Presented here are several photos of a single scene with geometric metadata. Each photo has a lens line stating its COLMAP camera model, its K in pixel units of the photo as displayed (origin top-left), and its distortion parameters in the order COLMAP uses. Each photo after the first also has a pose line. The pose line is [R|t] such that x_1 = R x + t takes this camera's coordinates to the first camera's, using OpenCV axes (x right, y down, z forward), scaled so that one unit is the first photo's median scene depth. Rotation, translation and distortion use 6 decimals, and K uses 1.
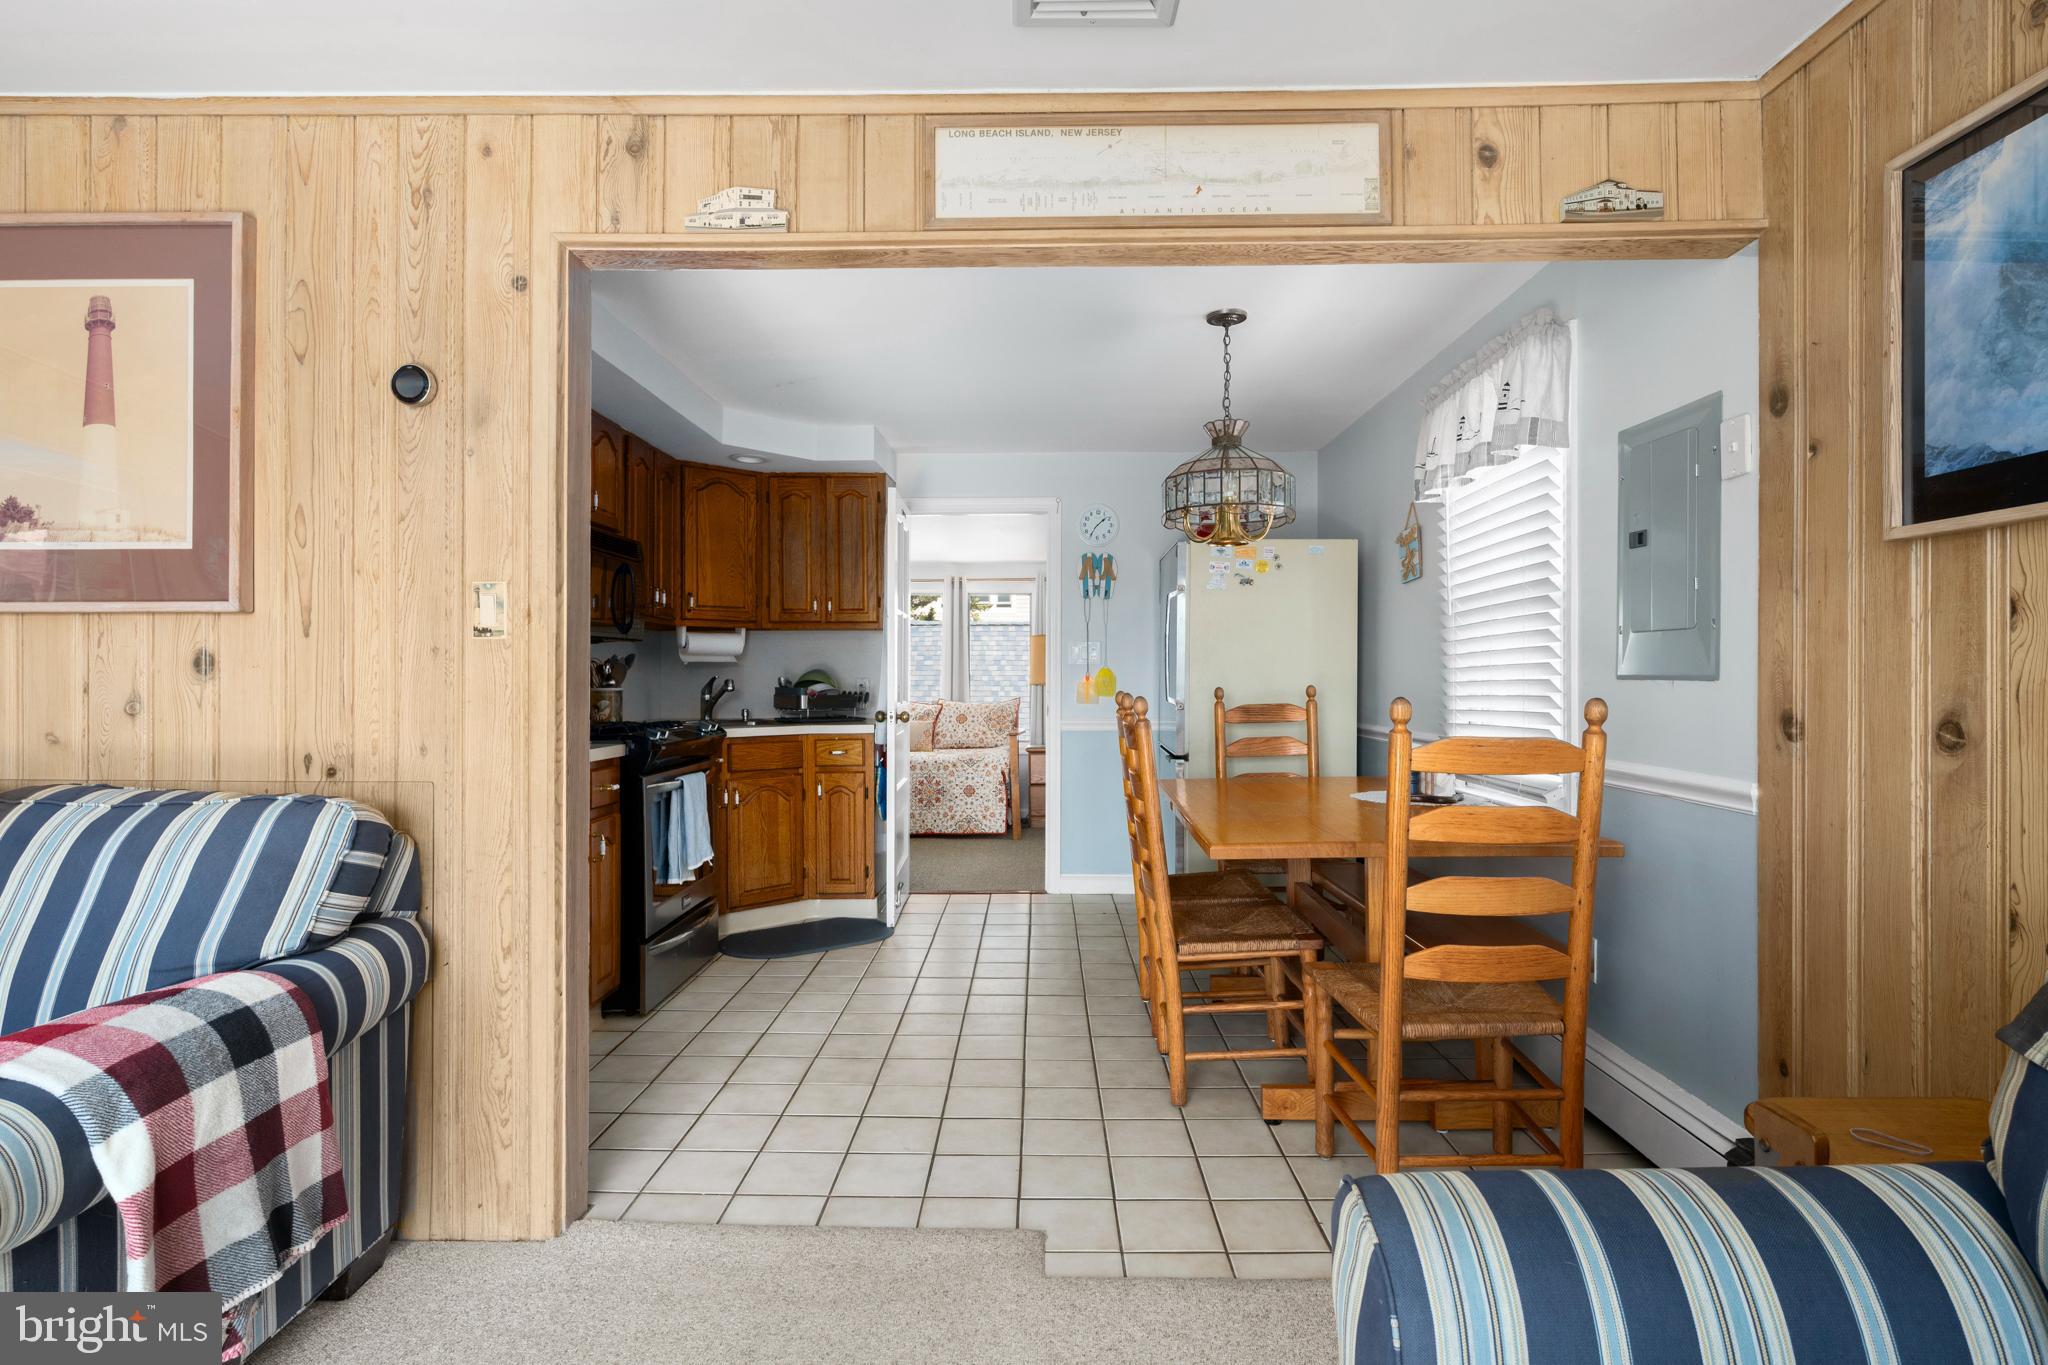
lens RADIAL K [[1061.4, 0, 1022.0], [0, 1061.4, 676.2], [0, 0, 1]] dist [-0.002108, -0.000109]
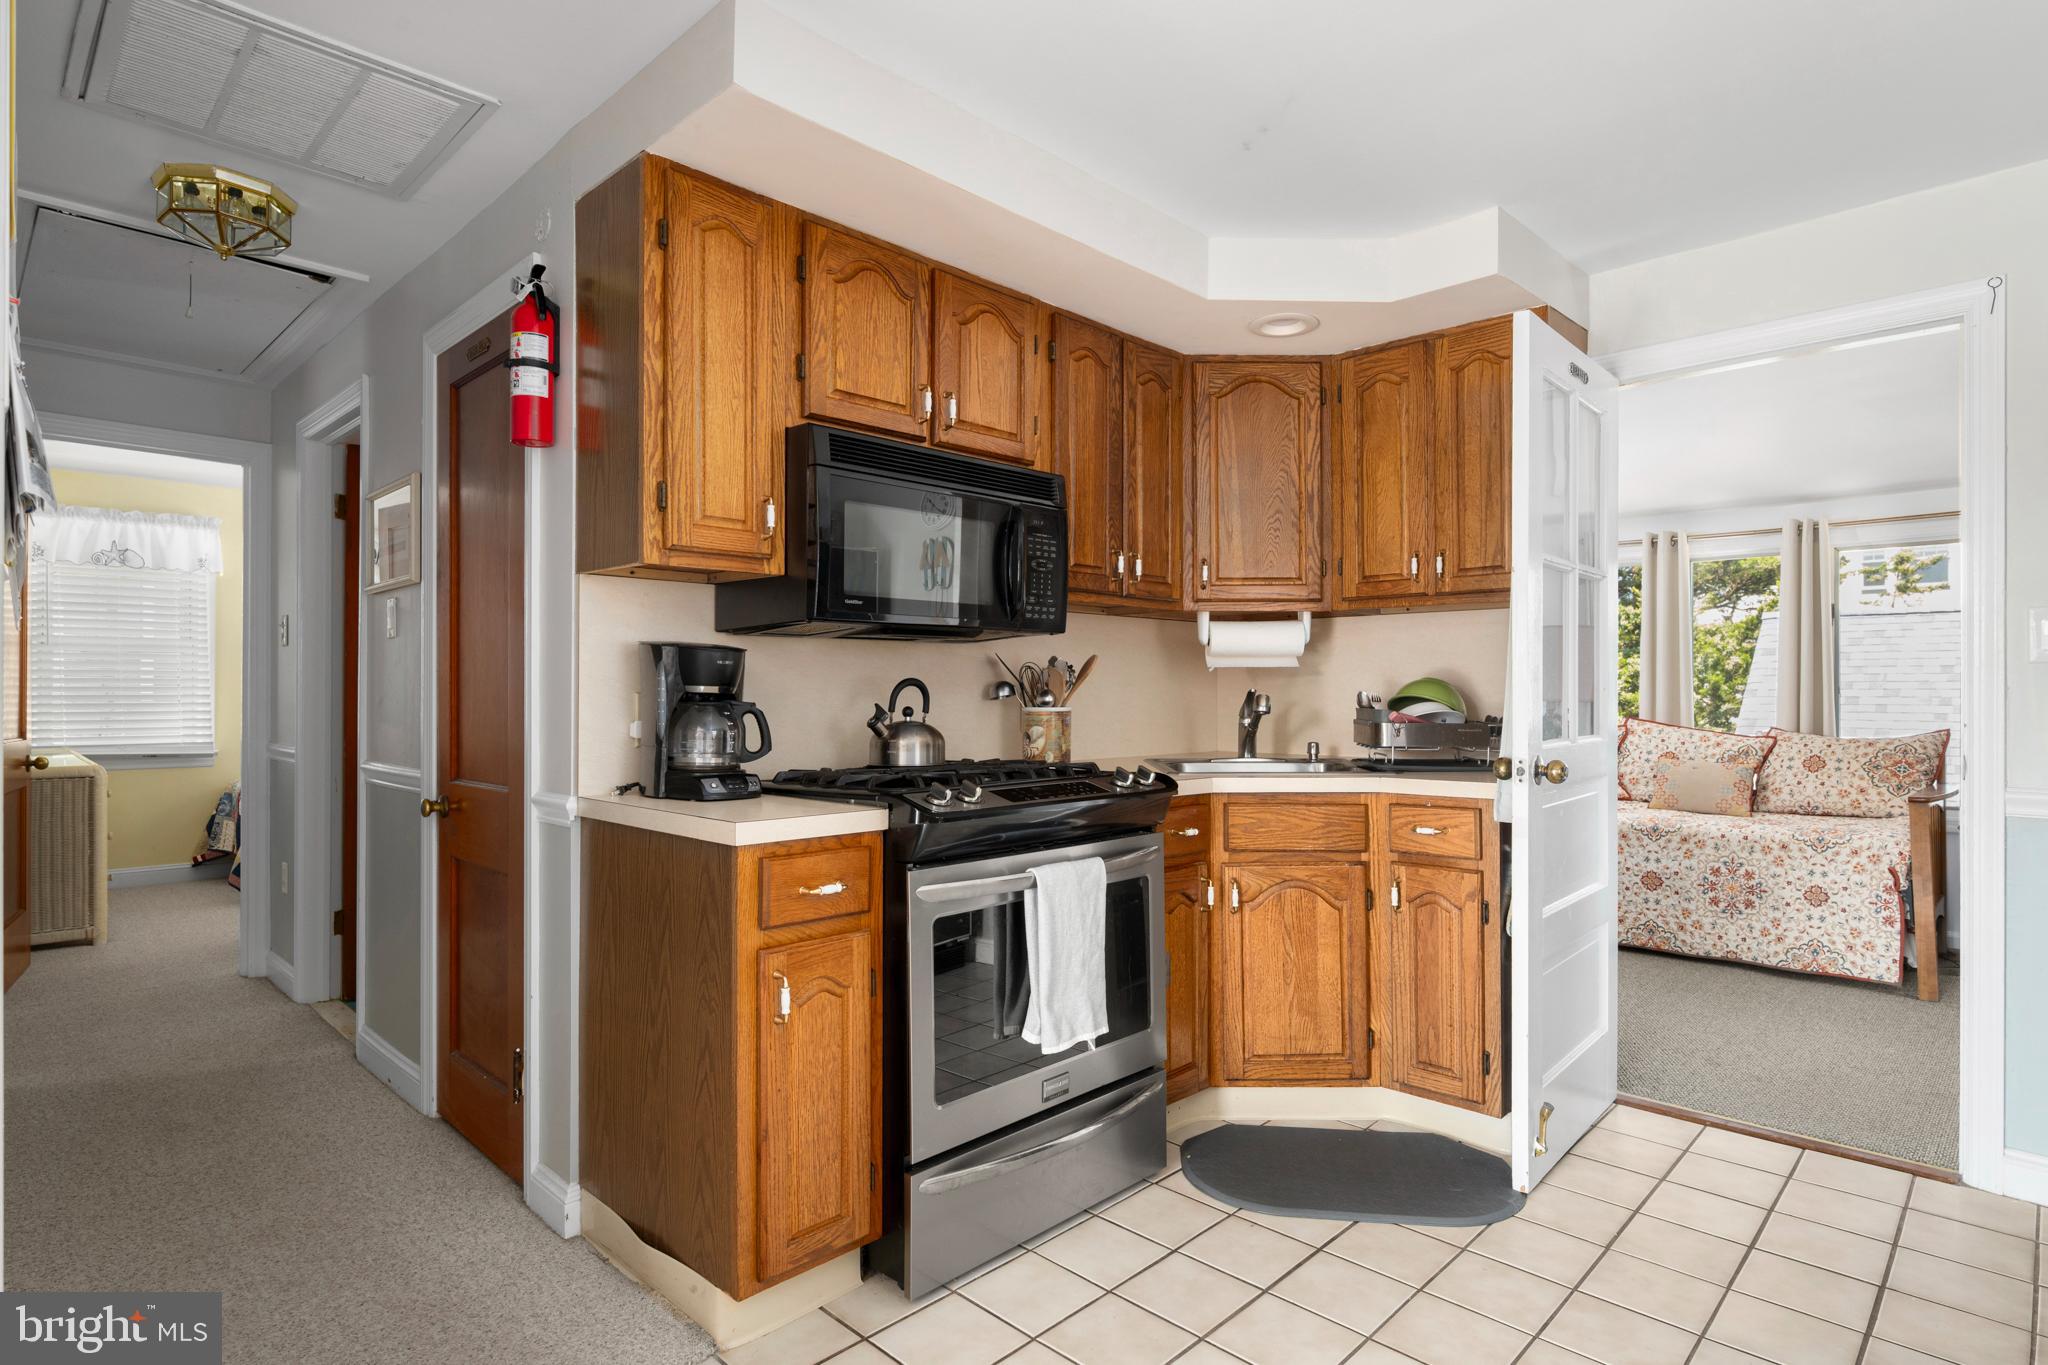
lens RADIAL K [[1059.4, 0, 1013.4], [0, 1059.4, 690.3], [0, 0, 1]] dist [-0.012304, 0.001670]
pose [[0.717145, -0.001372, -0.696923, 0.047319], [0.000177, 0.999998, -0.001786, 0.001292], [0.696924, 0.001157, 0.717144, 0.442911]]
